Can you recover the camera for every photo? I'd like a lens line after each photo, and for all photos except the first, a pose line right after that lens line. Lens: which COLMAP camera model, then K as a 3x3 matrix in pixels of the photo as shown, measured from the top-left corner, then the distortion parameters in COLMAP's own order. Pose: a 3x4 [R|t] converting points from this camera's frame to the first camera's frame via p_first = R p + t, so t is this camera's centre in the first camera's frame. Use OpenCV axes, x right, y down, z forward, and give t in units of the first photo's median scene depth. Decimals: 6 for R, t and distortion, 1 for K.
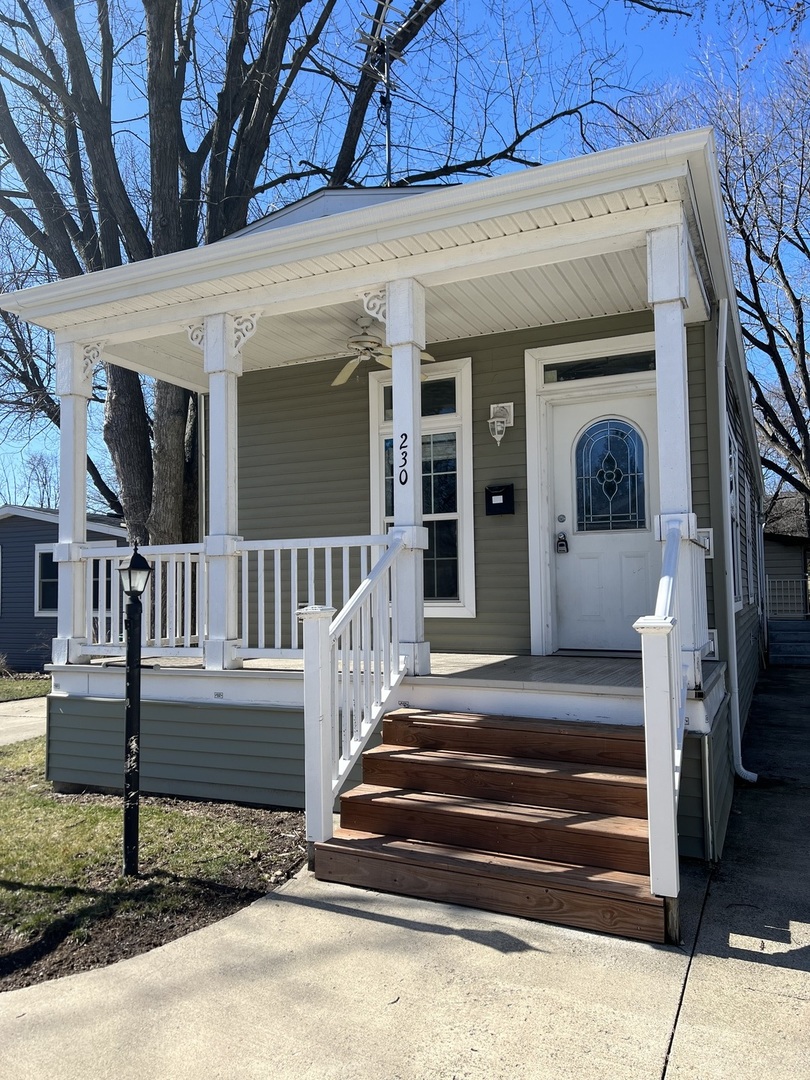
lens RADIAL K [[806.2, 0, 404.2], [0, 806.2, 544.8], [0, 0, 1]] dist [0.067521, -0.068091]
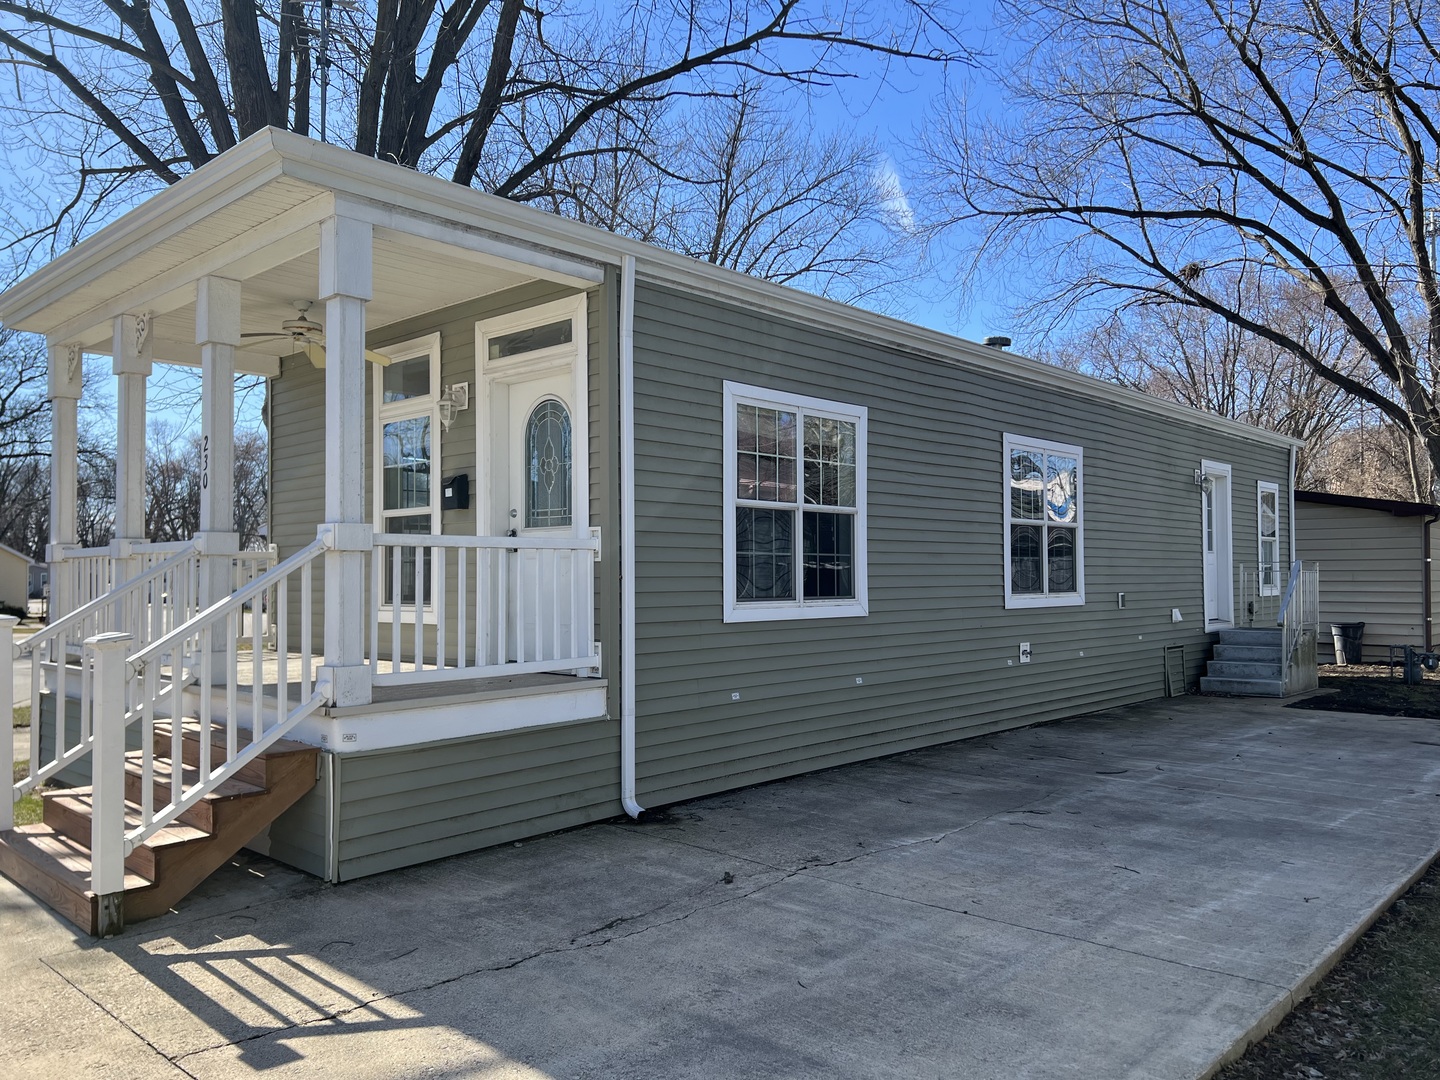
lens RADIAL K [[1074.9, 0, 727.9], [0, 1074.9, 548.9], [0, 0, 1]] dist [0.067521, -0.068091]
pose [[0.952898, -0.002570, -0.303281, 0.883741], [0.012793, 0.999415, 0.031725, -0.031962], [0.303022, -0.034110, 0.952373, -0.055028]]
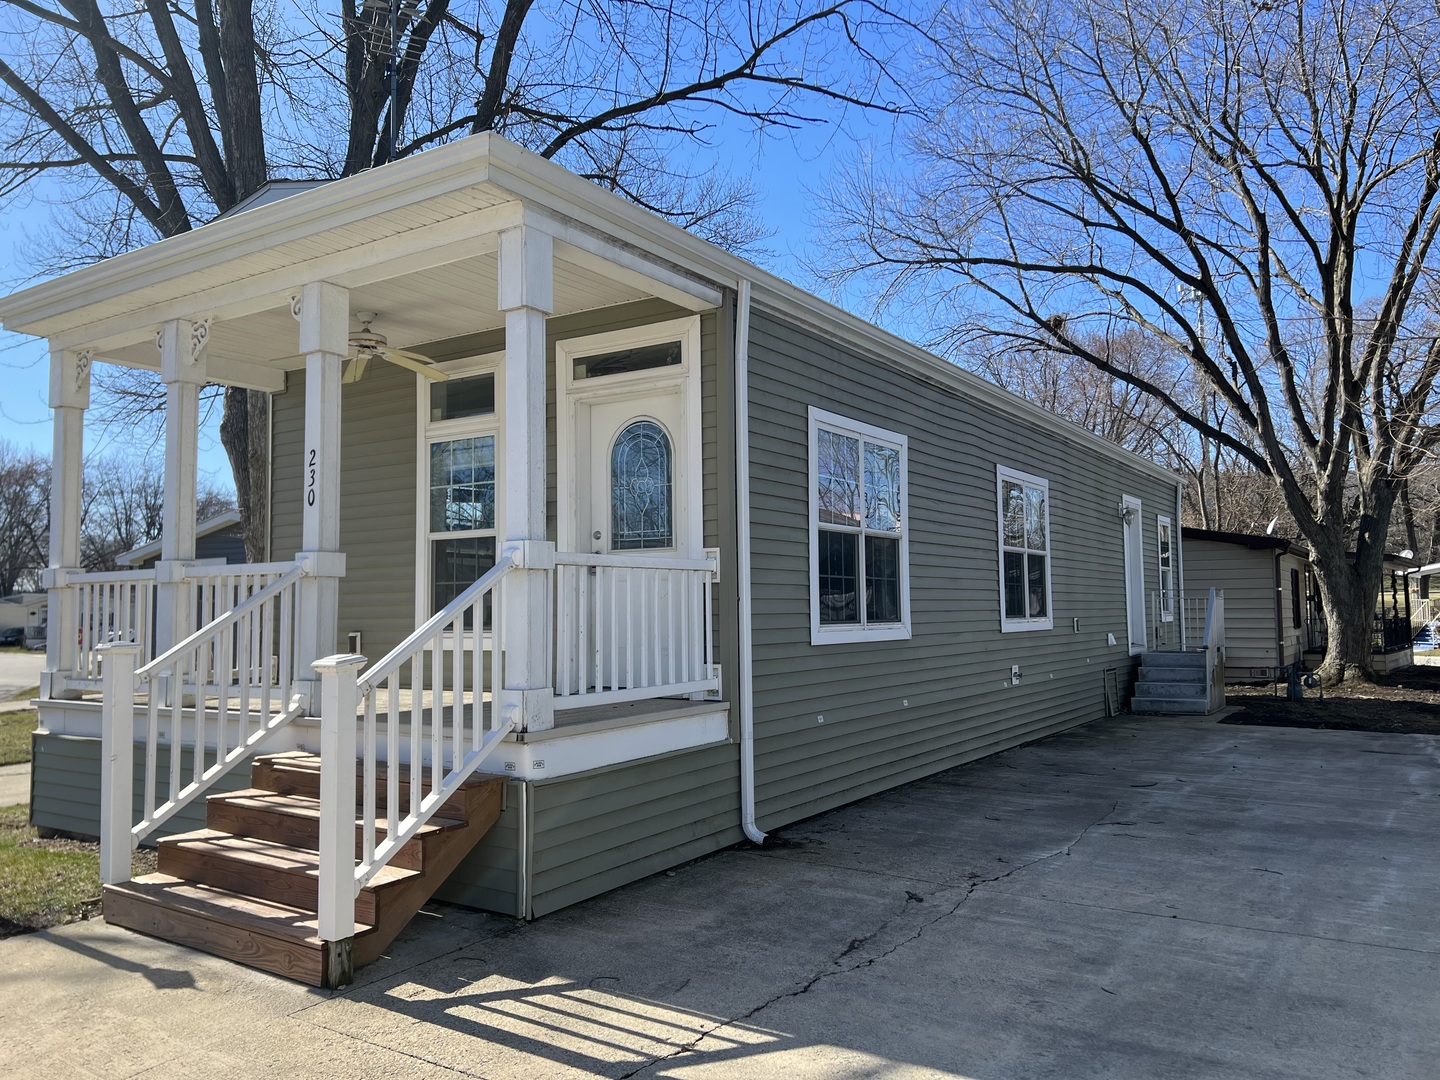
lens RADIAL K [[1074.9, 0, 725.1], [0, 1074.9, 536.9], [0, 0, 1]] dist [0.067521, -0.068091]
pose [[0.989904, -0.009008, -0.141451, 0.562902], [0.007825, 0.999930, -0.008917, -0.022294], [0.141522, 0.007720, 0.989905, -0.132817]]
